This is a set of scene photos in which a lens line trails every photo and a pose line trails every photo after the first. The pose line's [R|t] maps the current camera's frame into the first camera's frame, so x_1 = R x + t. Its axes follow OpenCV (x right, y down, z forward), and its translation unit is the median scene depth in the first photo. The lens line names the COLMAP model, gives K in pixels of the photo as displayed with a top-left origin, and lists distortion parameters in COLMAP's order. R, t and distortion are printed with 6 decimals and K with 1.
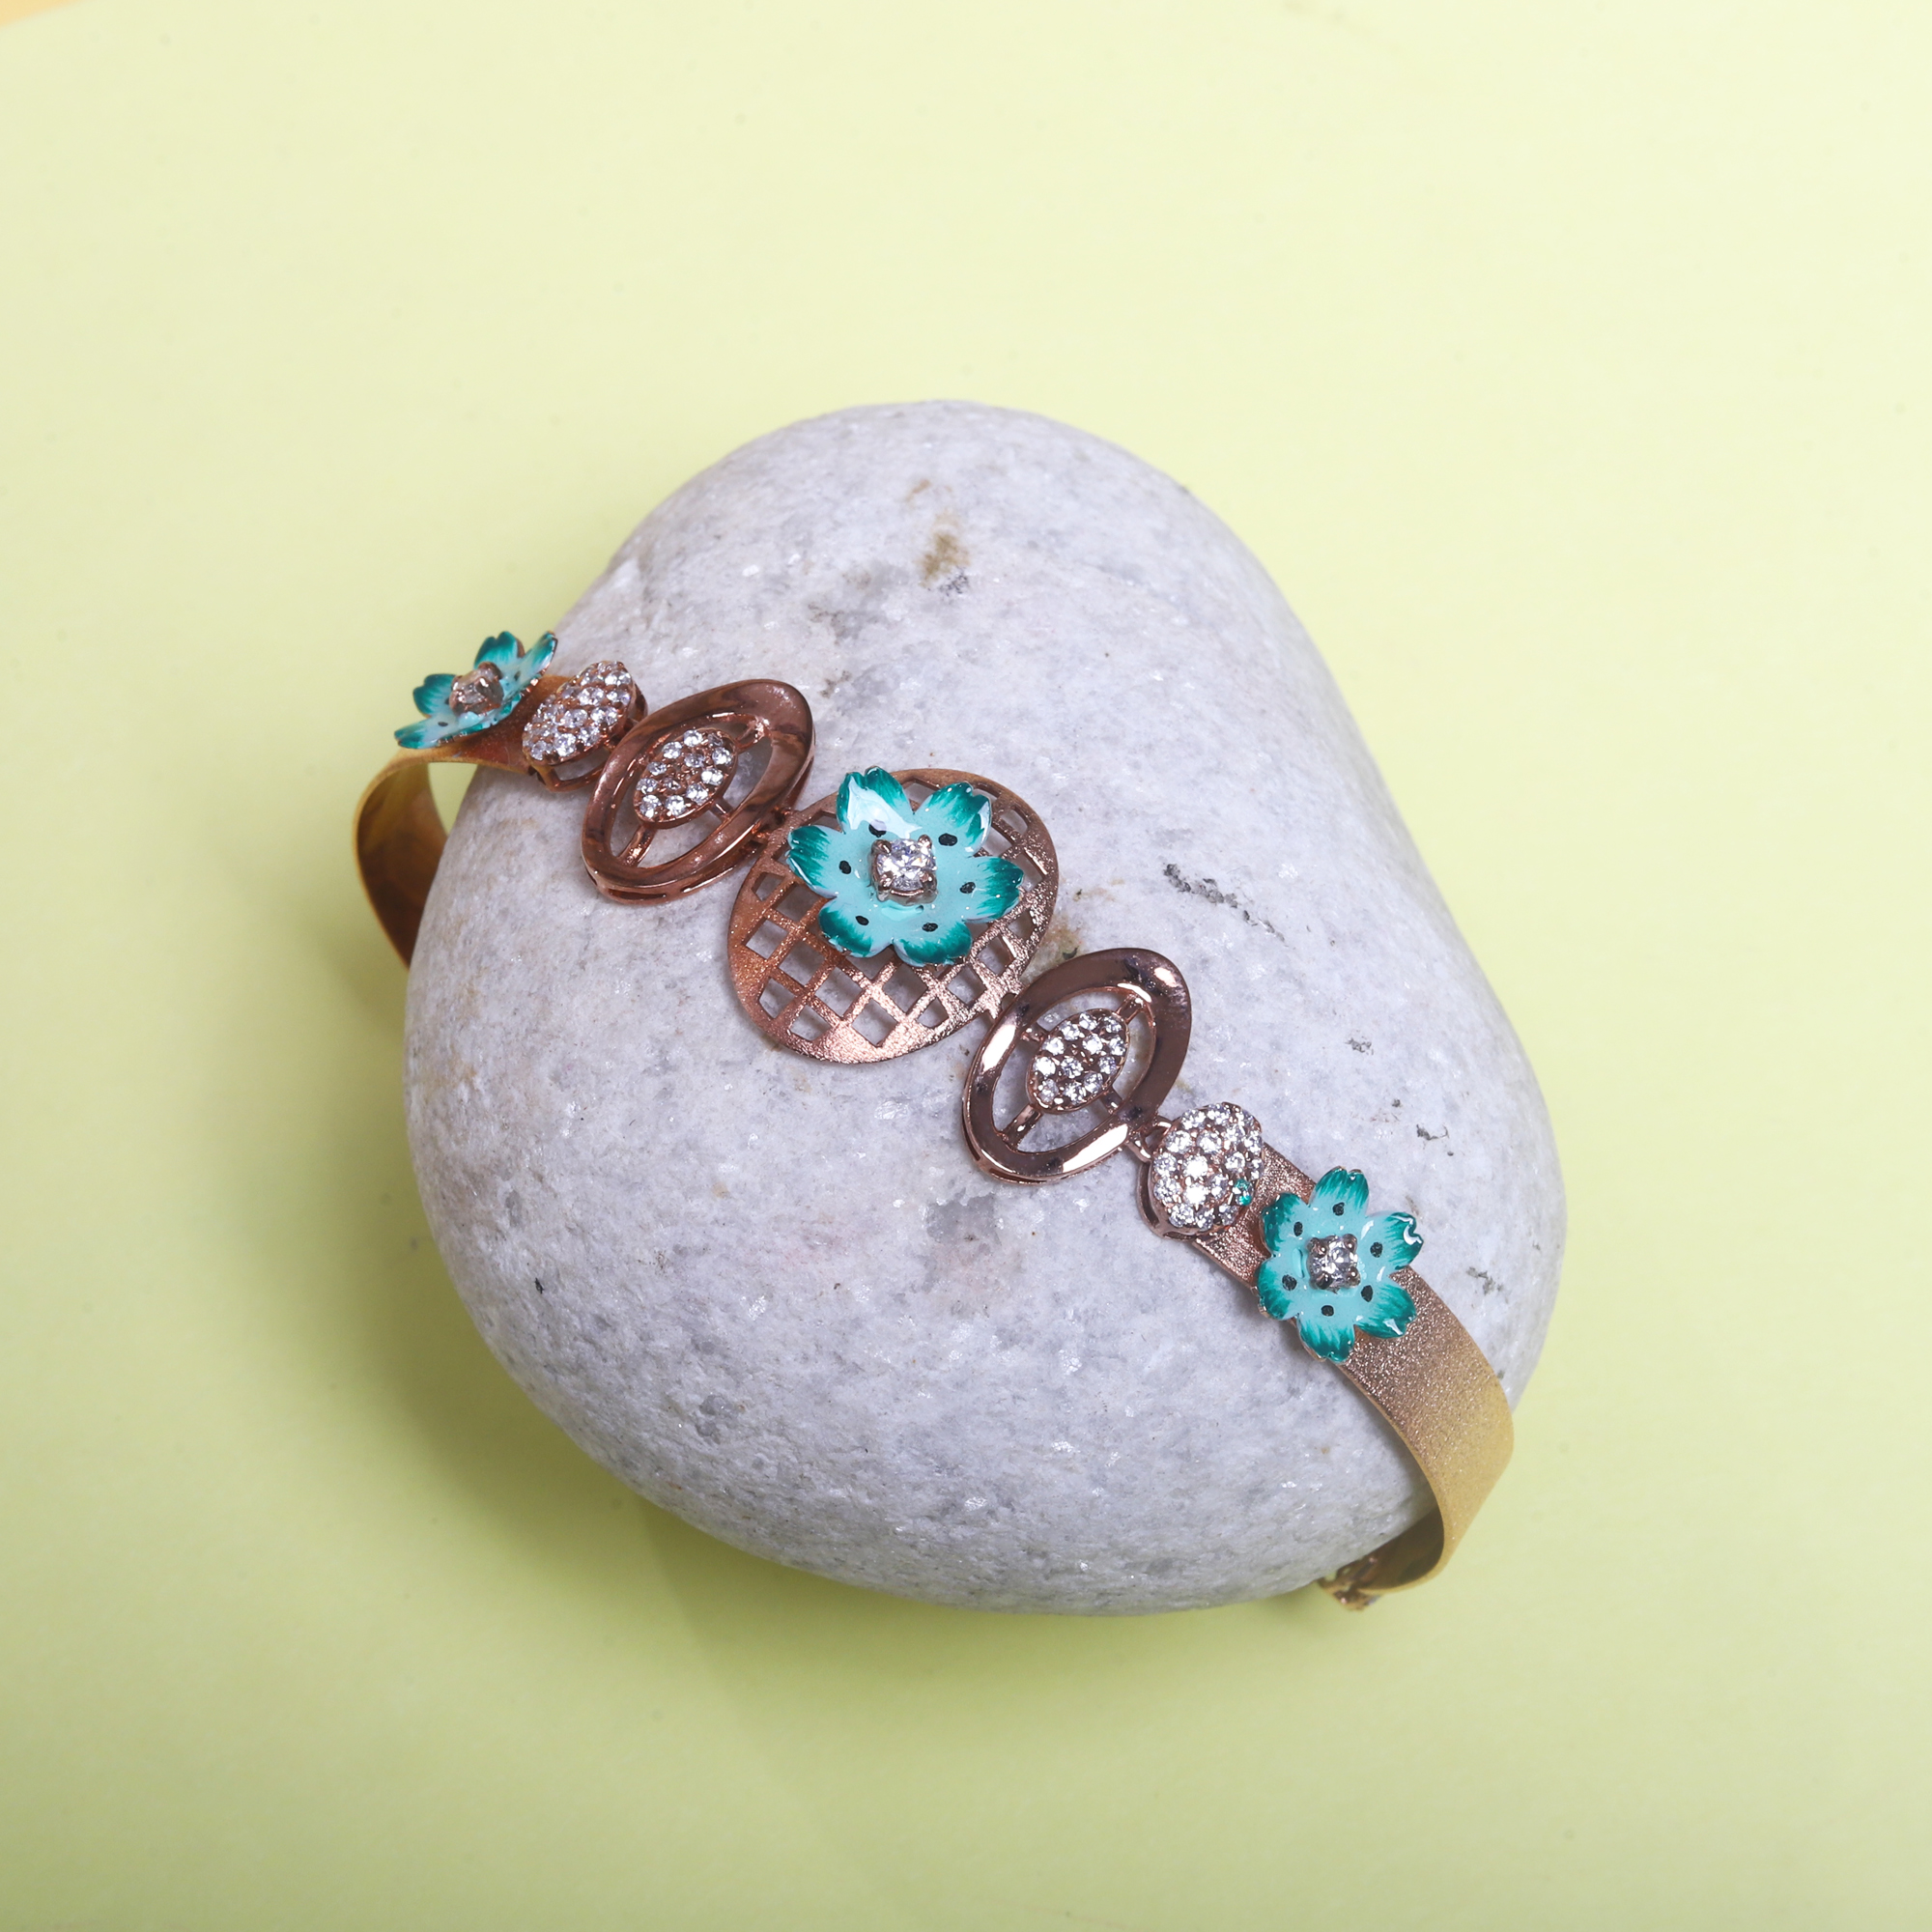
lens RADIAL K [[5427.7, 0, 975.1], [0, 5427.7, 967.7], [0, 0, 1]] dist [-0.130279, 0.000000]
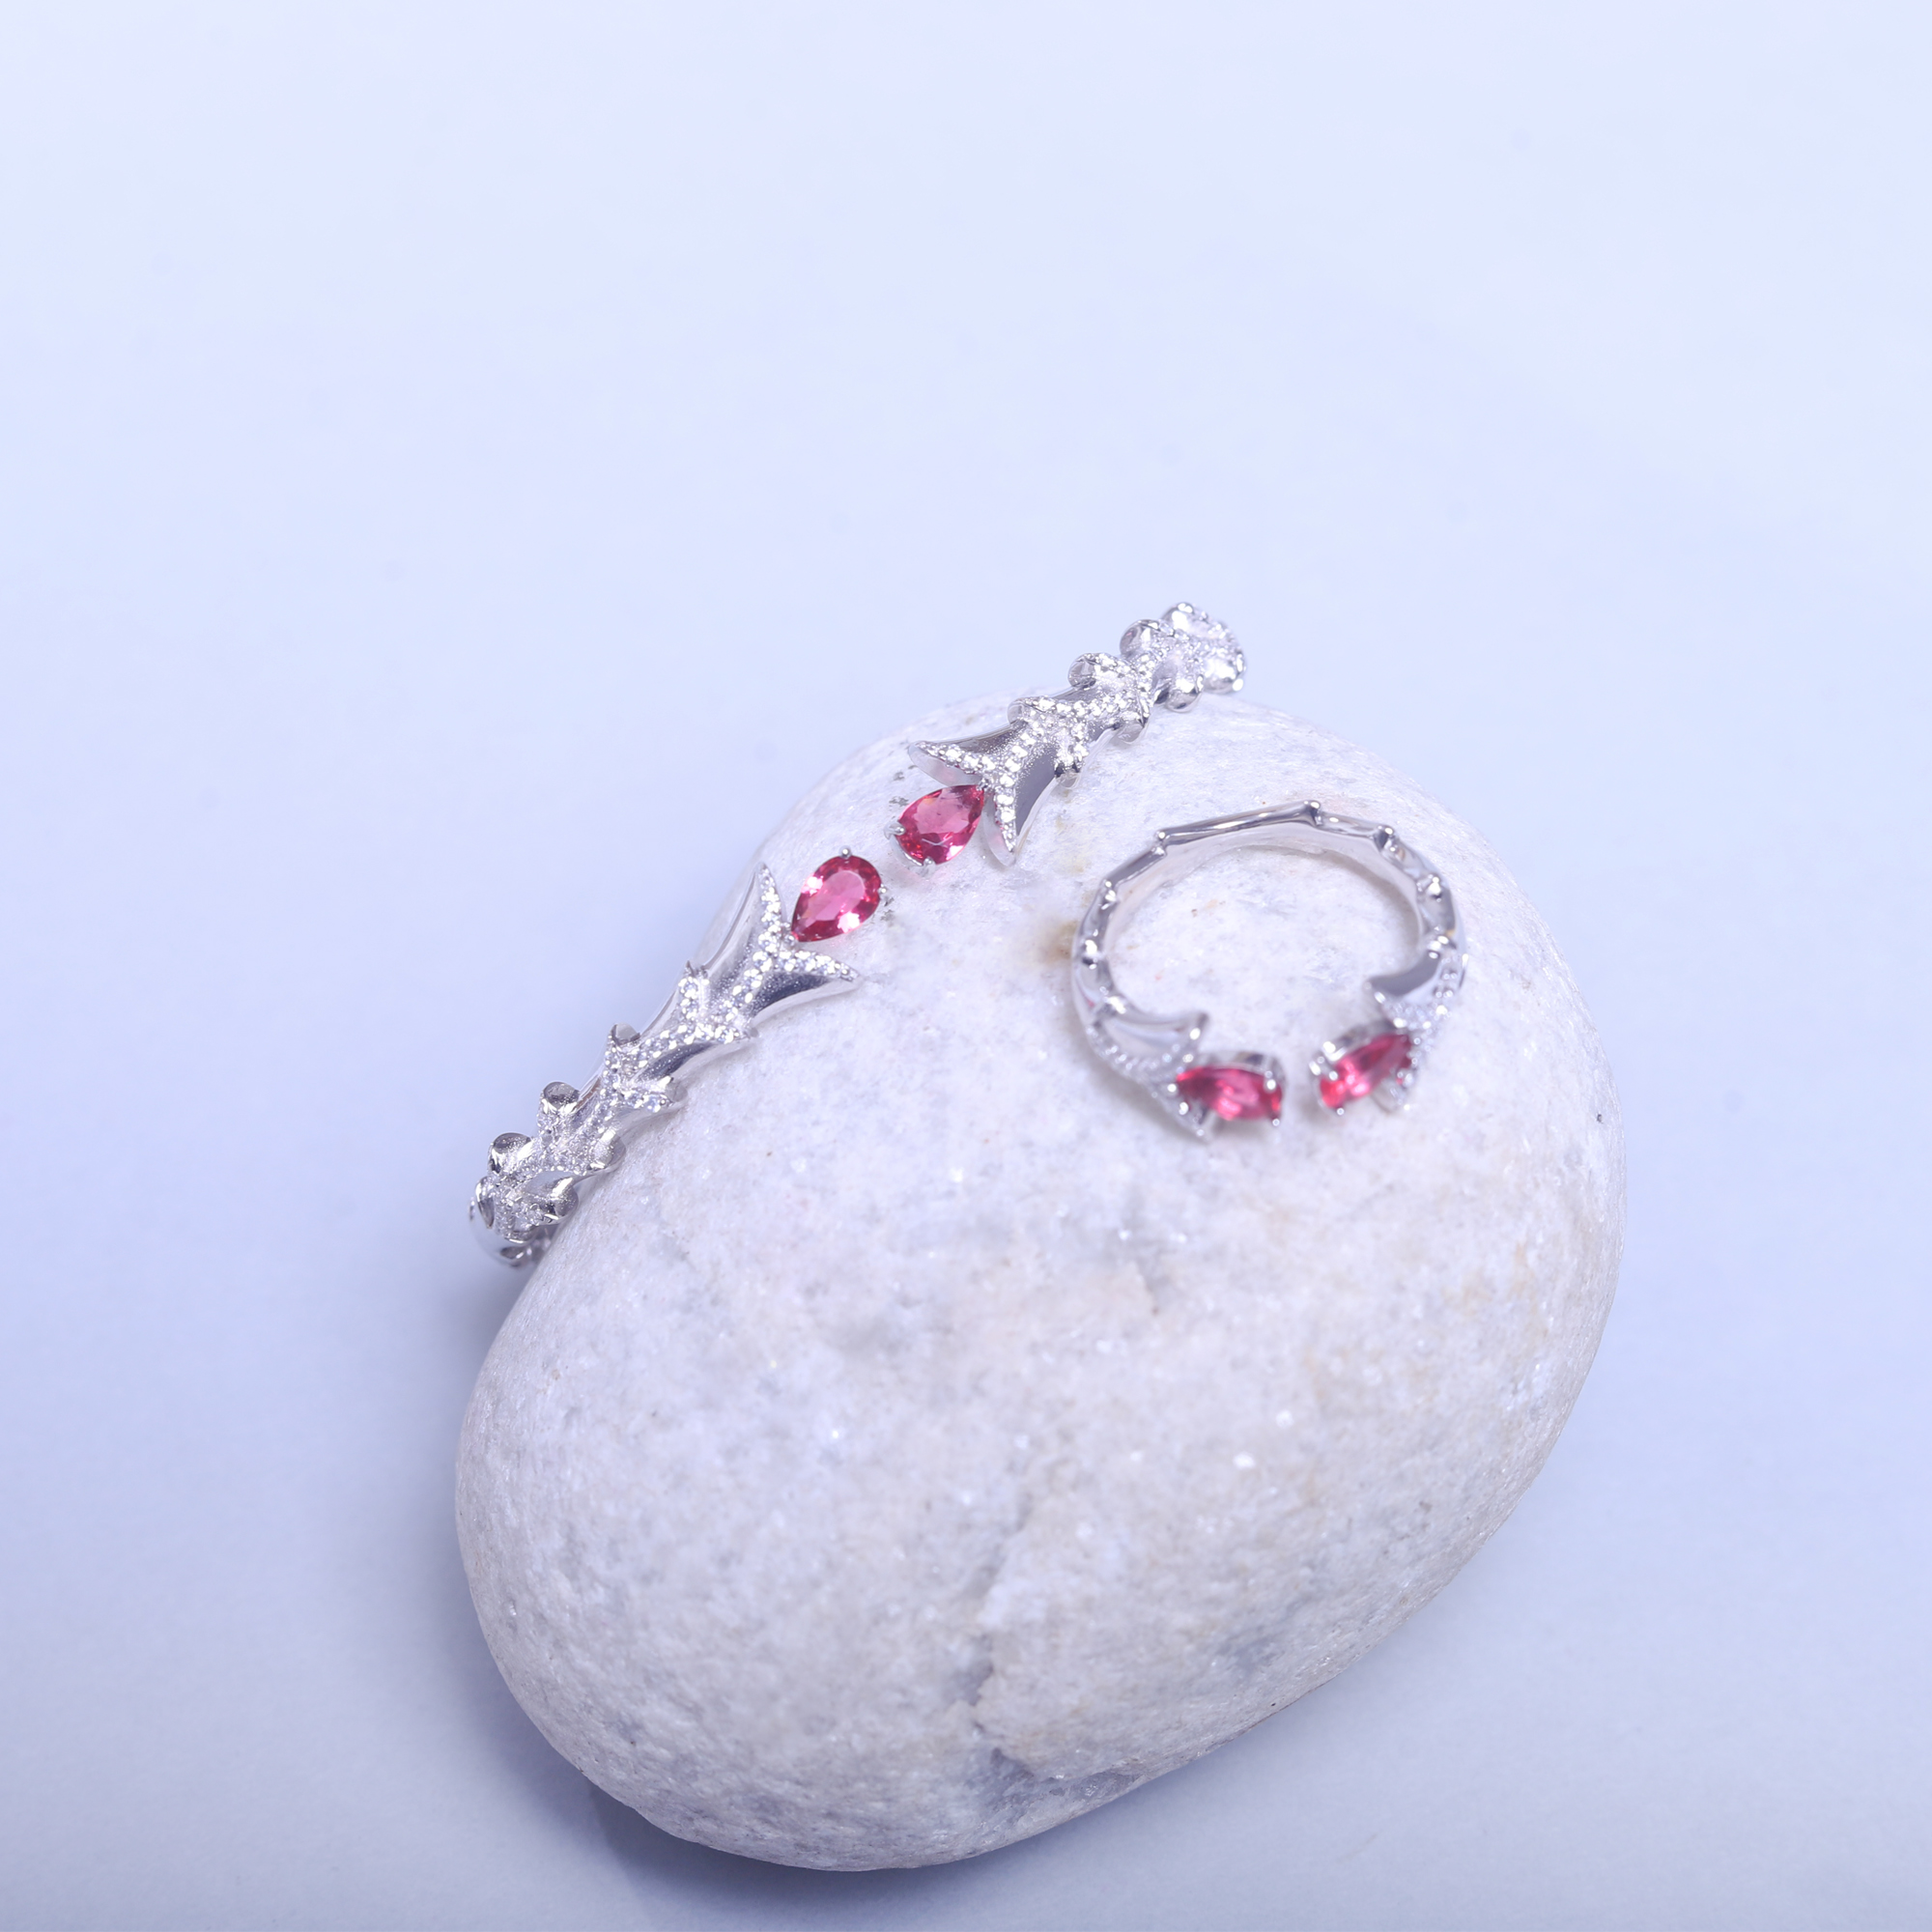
lens RADIAL K [[5427.7, 0, 954.0], [0, 5427.7, 959.2], [0, 0, 1]] dist [-0.130279, 0.000000]
pose [[-0.696949, -0.577480, 0.425182, -0.432684], [0.659993, -0.284627, 0.695267, -0.769382], [-0.280484, 0.765183, 0.579503, 0.389301]]
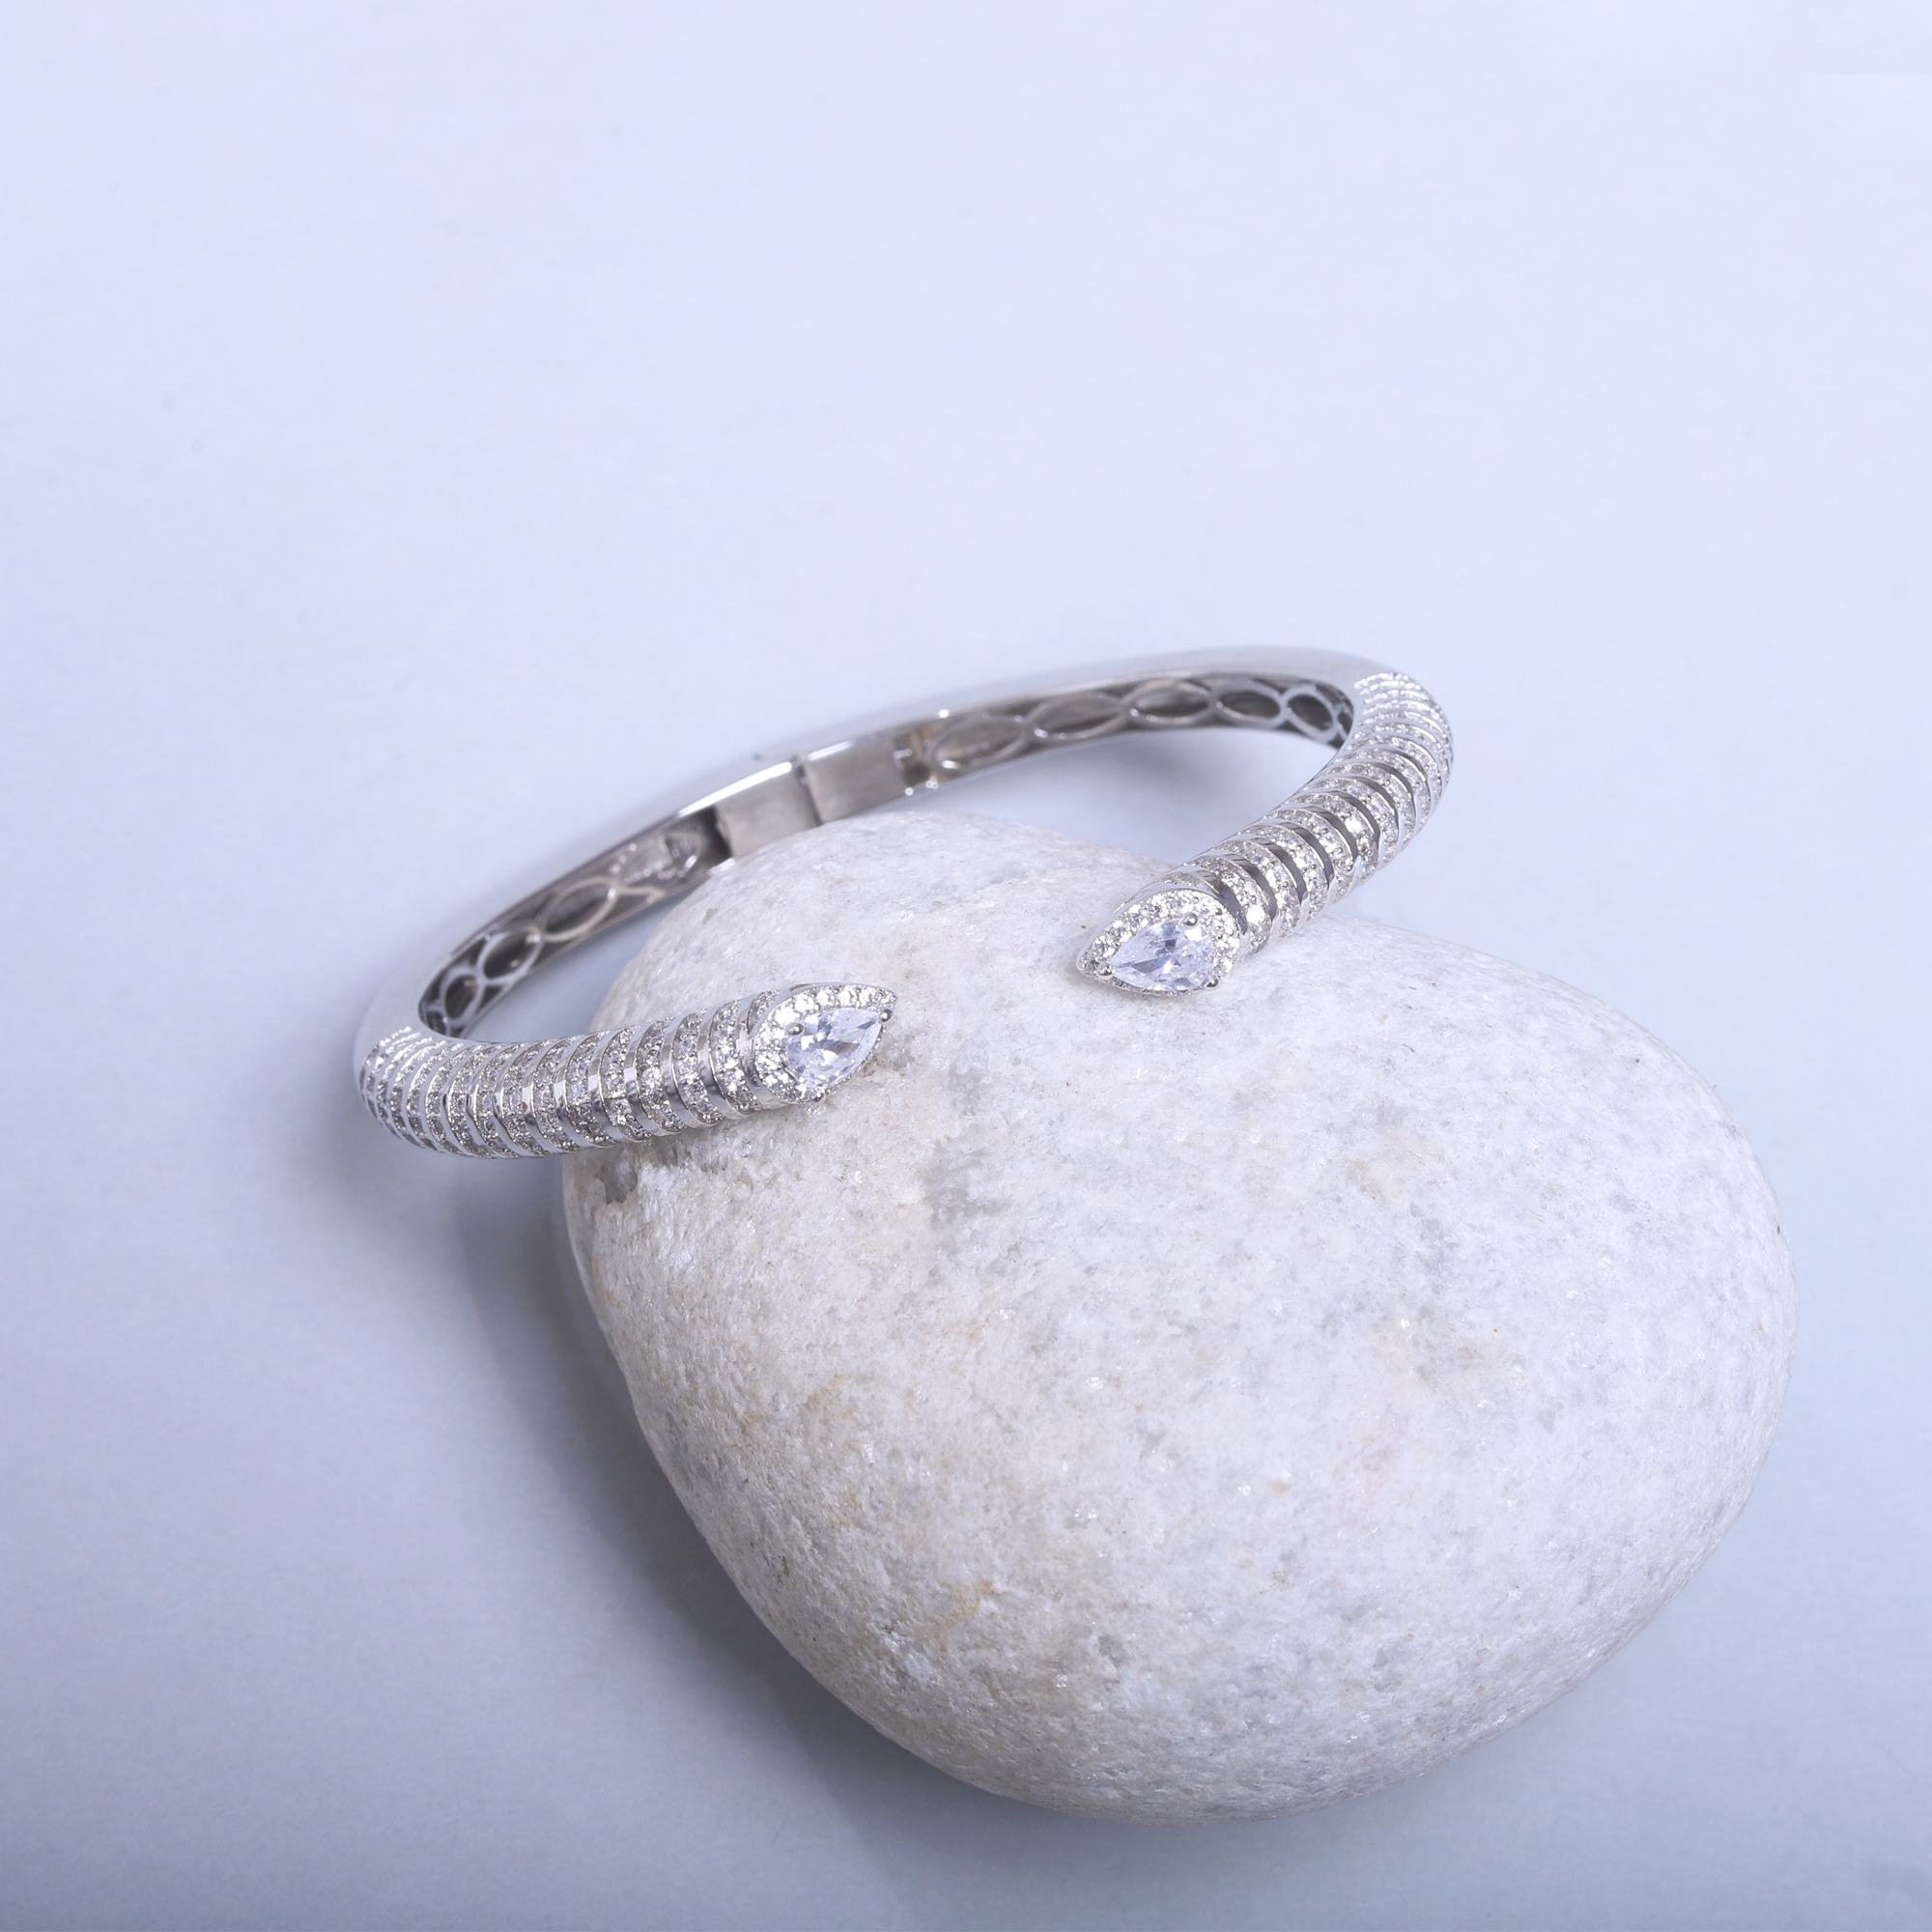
lens RADIAL K [[5427.7, 0, 964.3], [0, 5427.7, 945.2], [0, 0, 1]] dist [-0.130279, 0.000000]
pose [[0.698007, -0.616402, 0.364464, -0.401476], [0.647713, 0.760510, 0.045742, -0.124705], [-0.305374, 0.204140, 0.930093, 0.017494]]
